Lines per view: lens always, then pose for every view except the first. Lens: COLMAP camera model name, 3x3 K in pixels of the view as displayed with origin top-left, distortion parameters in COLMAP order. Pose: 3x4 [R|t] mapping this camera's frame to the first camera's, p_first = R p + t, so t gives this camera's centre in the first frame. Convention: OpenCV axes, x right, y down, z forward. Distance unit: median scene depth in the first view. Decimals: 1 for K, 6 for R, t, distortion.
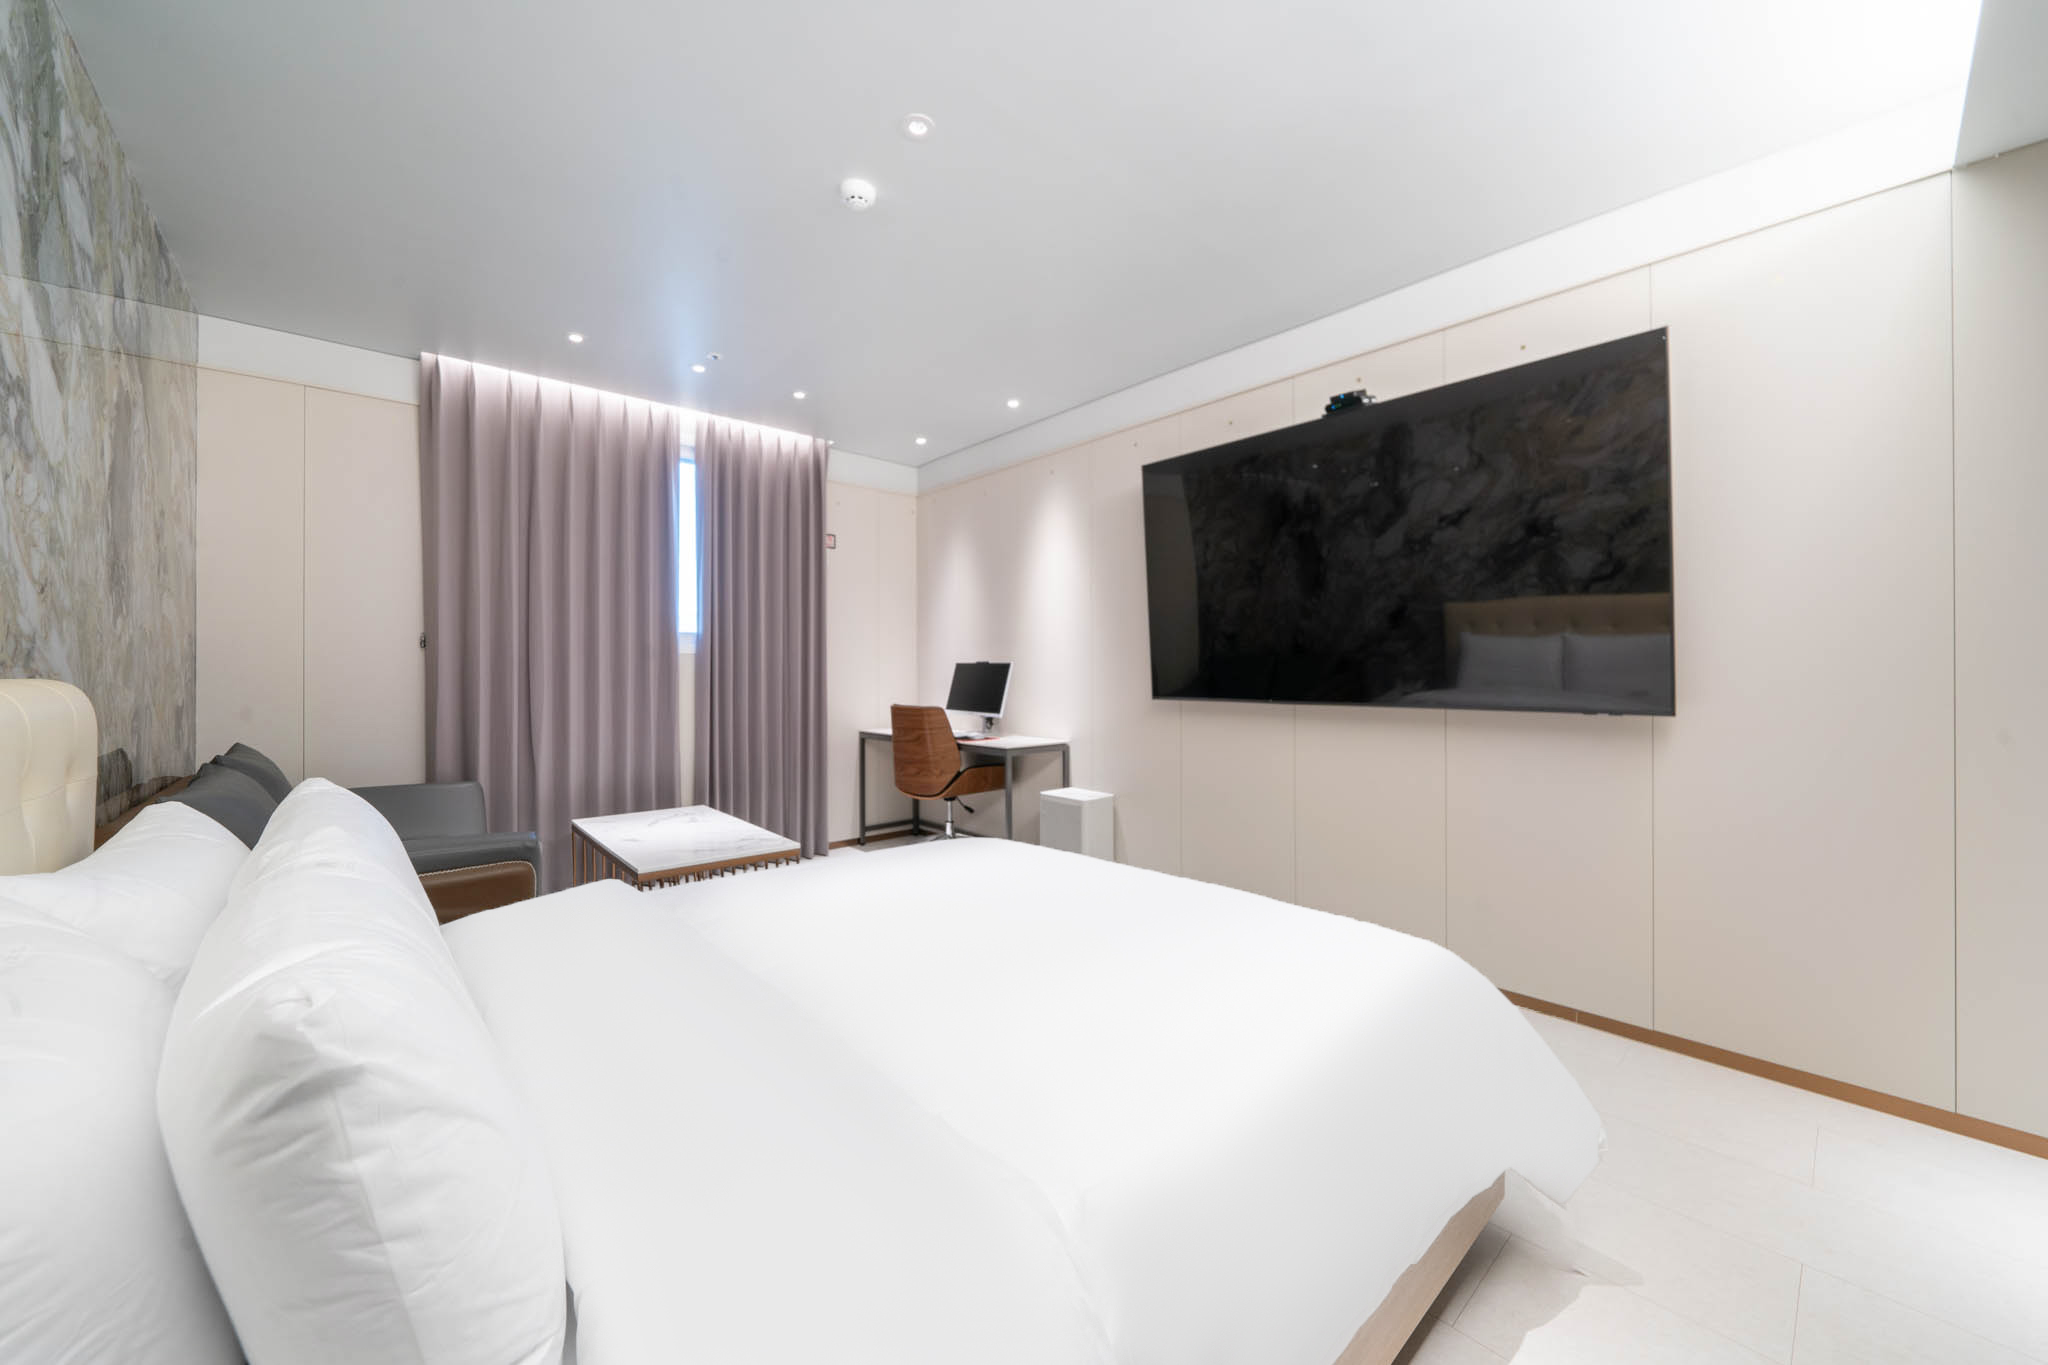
lens RADIAL K [[786.6, 0, 1025.8], [0, 786.6, 674.0], [0, 0, 1]] dist [-0.008941, 0.000079]
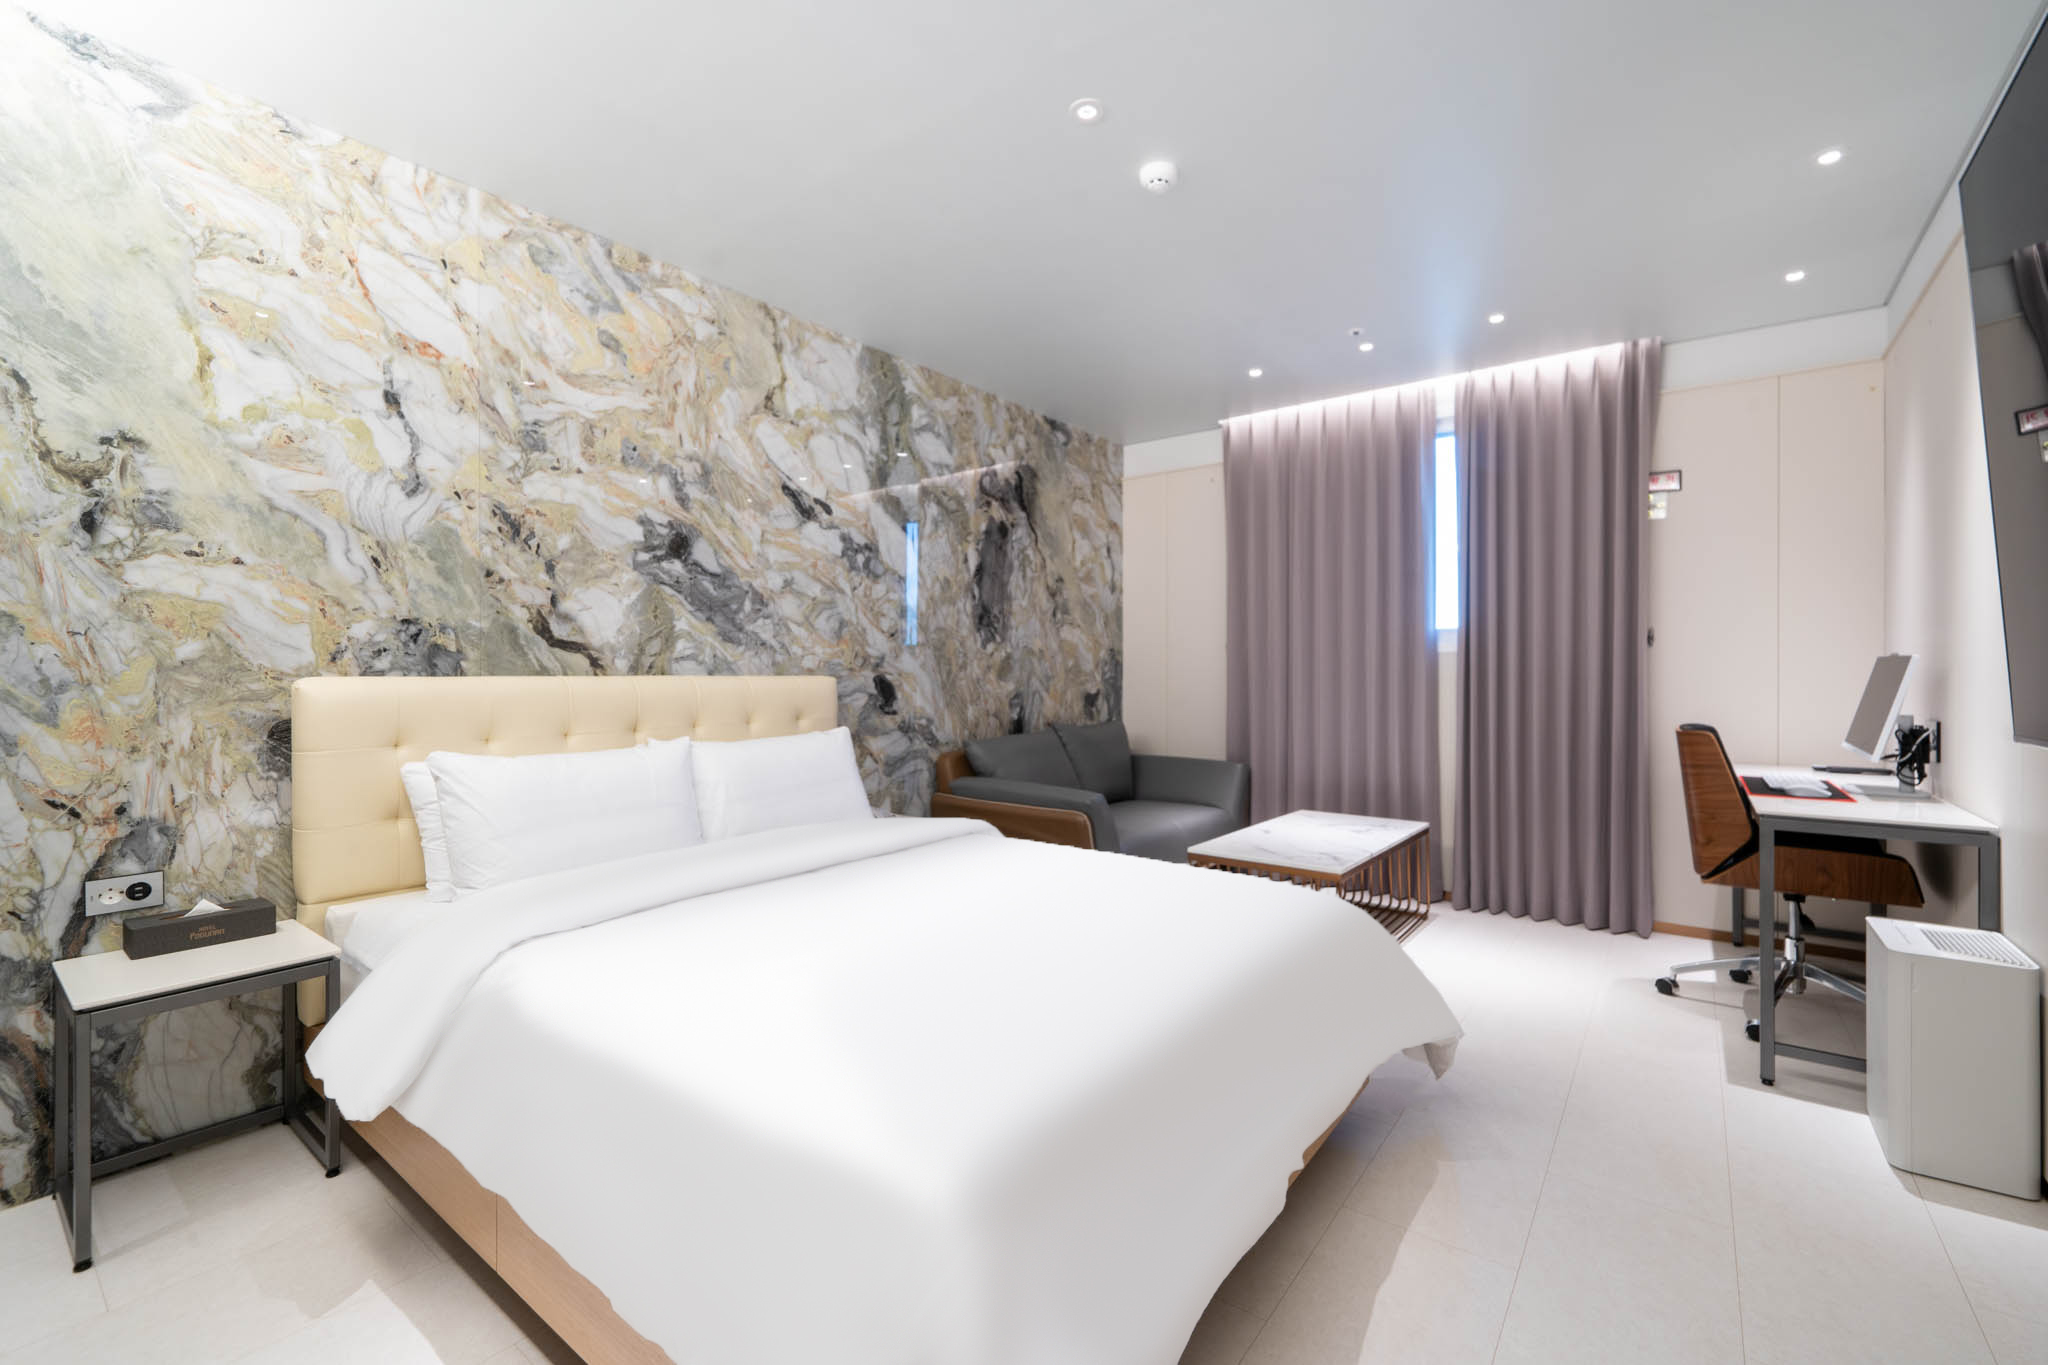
lens RADIAL K [[844.9, 0, 998.7], [0, 844.9, 673.8], [0, 0, 1]] dist [-0.006861, 0.000225]
pose [[0.149556, -0.000527, -0.988753, 0.439723], [-0.003870, 0.999992, -0.001119, 0.001547], [0.988746, 0.003994, 0.149553, 0.363920]]
